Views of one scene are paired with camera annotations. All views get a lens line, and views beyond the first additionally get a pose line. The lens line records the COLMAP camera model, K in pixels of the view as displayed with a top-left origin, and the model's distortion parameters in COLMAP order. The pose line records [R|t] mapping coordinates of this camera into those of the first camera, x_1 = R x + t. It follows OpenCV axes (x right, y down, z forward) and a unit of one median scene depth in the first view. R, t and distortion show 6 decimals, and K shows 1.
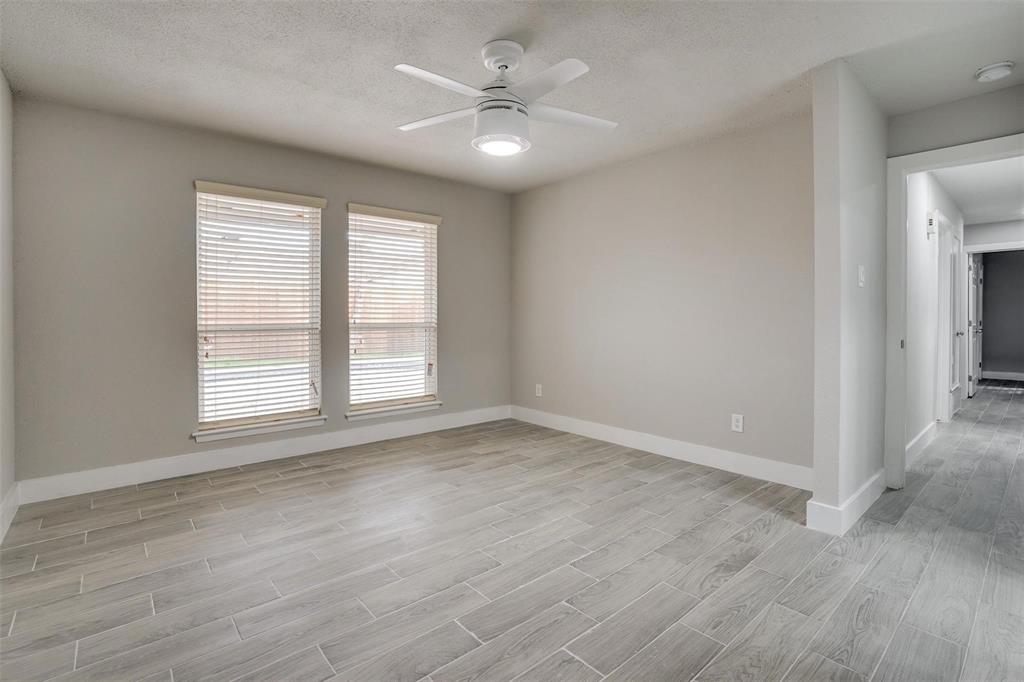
lens RADIAL K [[486.4, 0, 522.4], [0, 486.4, 336.9], [0, 0, 1]] dist [-0.040581, 0.010729]
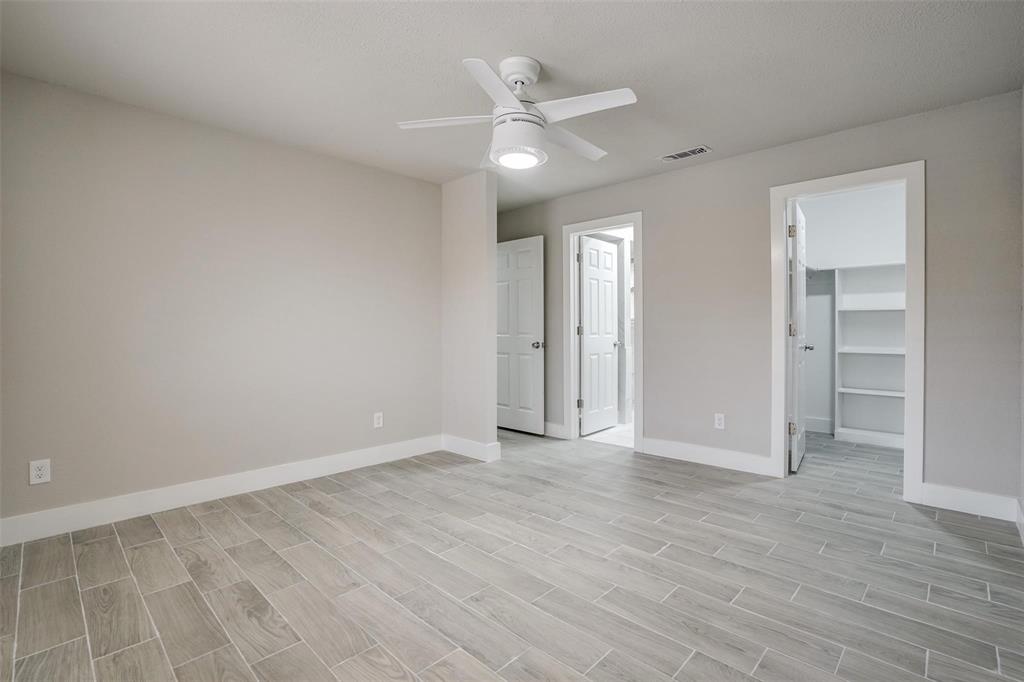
lens RADIAL K [[486.4, 0, 513.7], [0, 486.4, 340.9], [0, 0, 1]] dist [-0.040581, 0.010729]
pose [[-0.101453, -0.021480, 0.994608, -0.820168], [0.038051, 0.998952, 0.025455, -0.033596], [-0.994112, 0.040428, -0.100529, 0.863174]]
